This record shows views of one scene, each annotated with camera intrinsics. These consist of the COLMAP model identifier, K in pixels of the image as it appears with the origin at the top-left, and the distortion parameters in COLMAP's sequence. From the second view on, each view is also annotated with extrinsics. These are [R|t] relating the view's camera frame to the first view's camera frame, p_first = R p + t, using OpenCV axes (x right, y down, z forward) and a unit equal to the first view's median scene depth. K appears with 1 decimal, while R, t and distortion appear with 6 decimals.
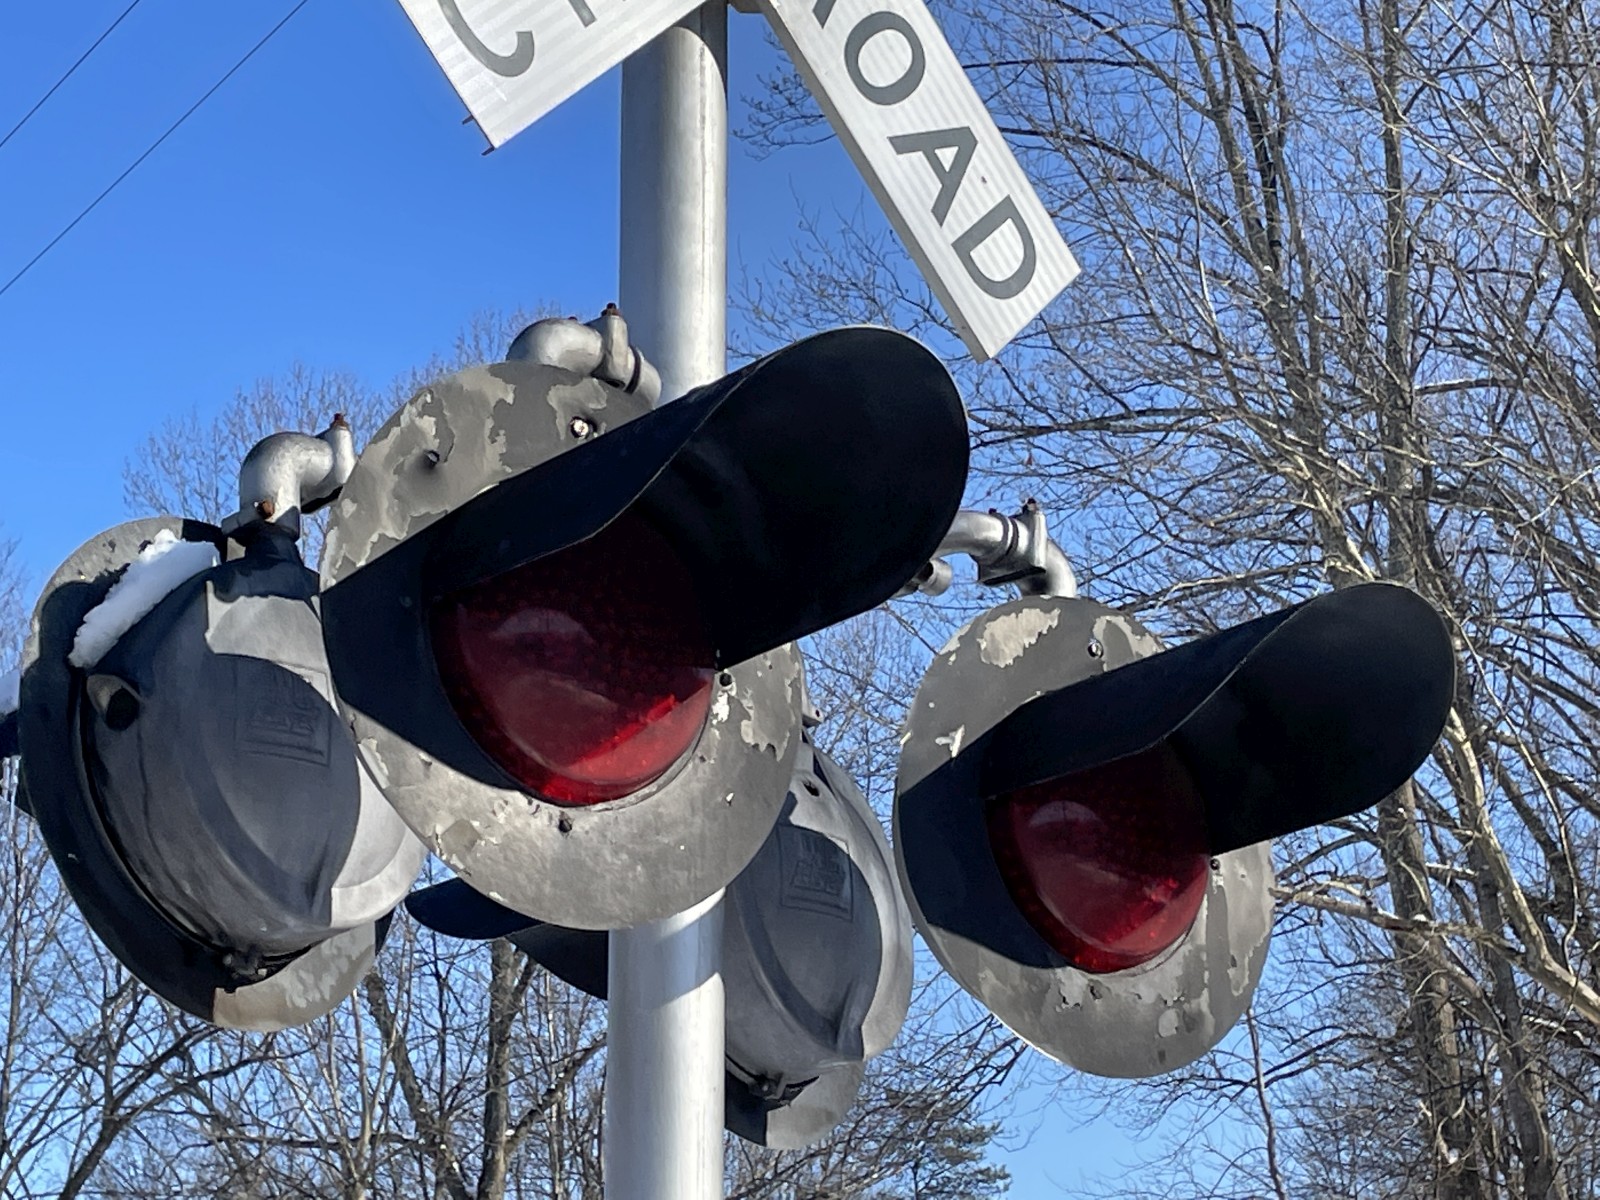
lens RADIAL K [[3476.4, 0, 803.5], [0, 3476.4, 615.6], [0, 0, 1]] dist [0.199333, 0.000000]
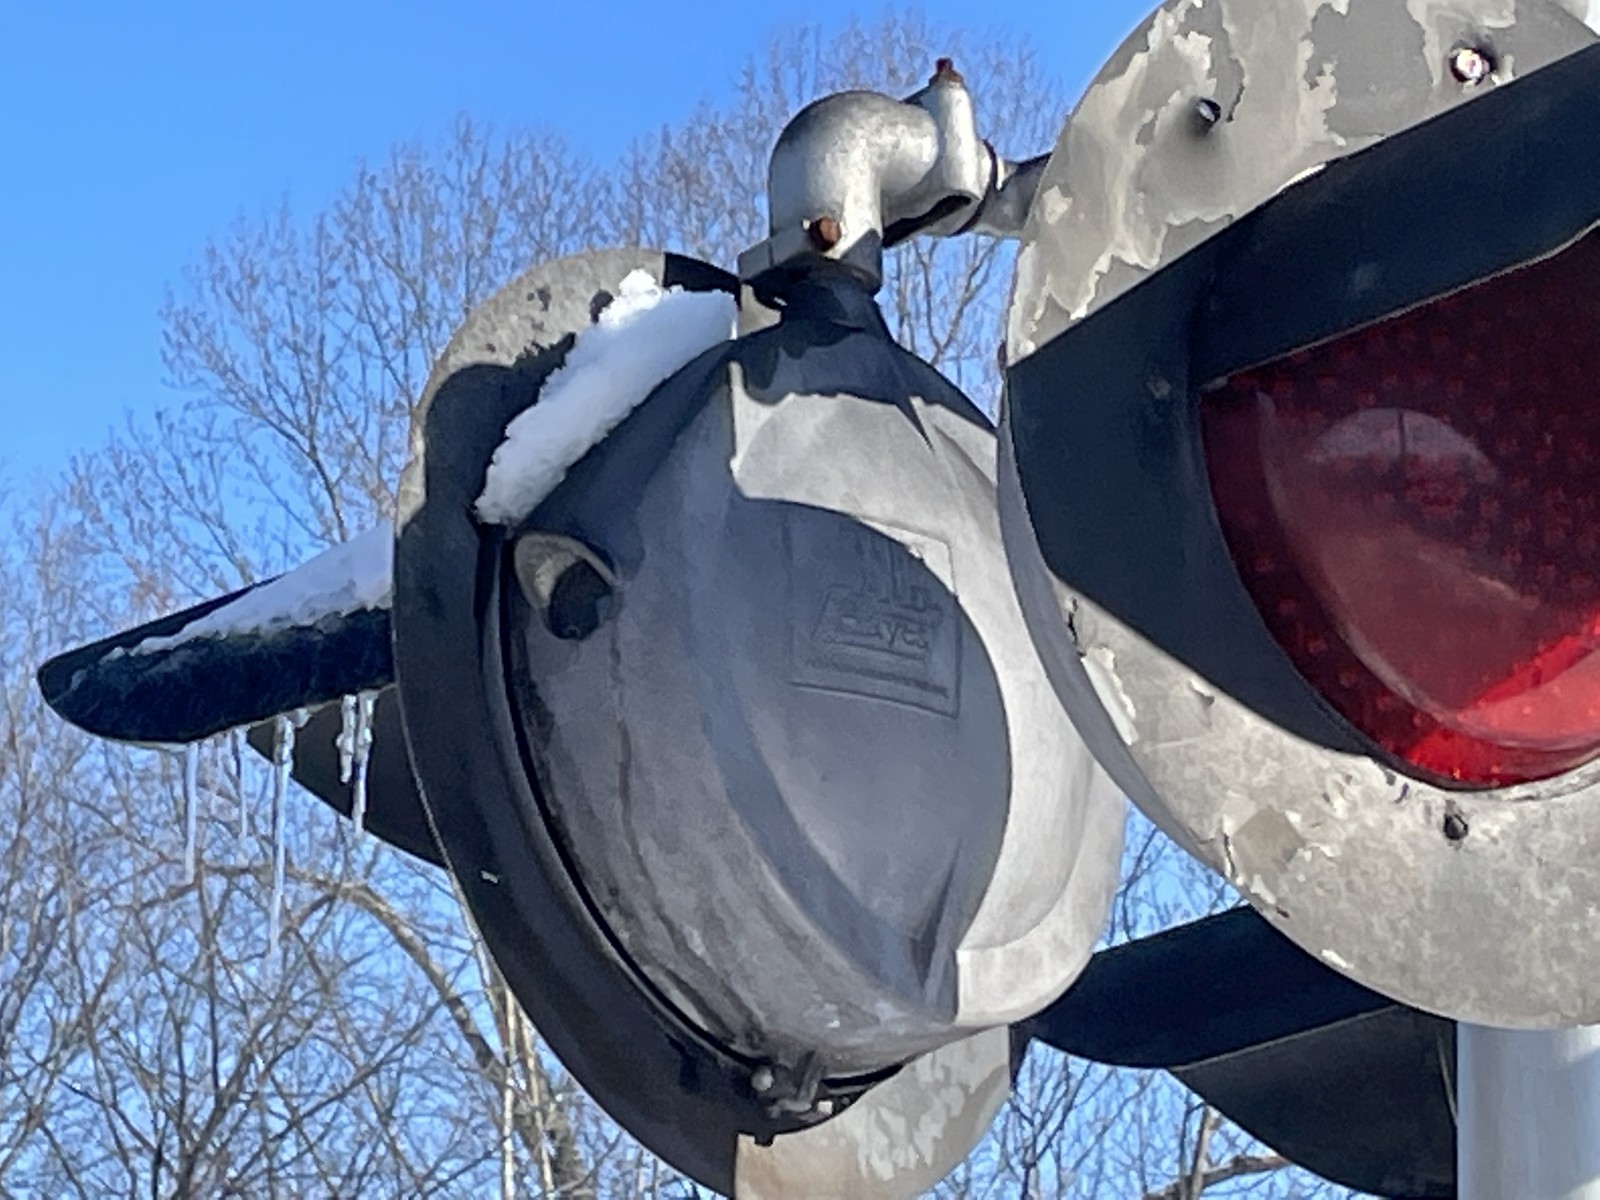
lens RADIAL K [[6128.2, 0, 797.3], [0, 6128.2, 593.5], [0, 0, 1]] dist [0.130948, 0.000000]
pose [[0.996947, 0.009575, -0.077488, -0.089527], [-0.009523, 0.999954, 0.001051, 0.024092], [0.077495, -0.000310, 0.996993, 0.079841]]
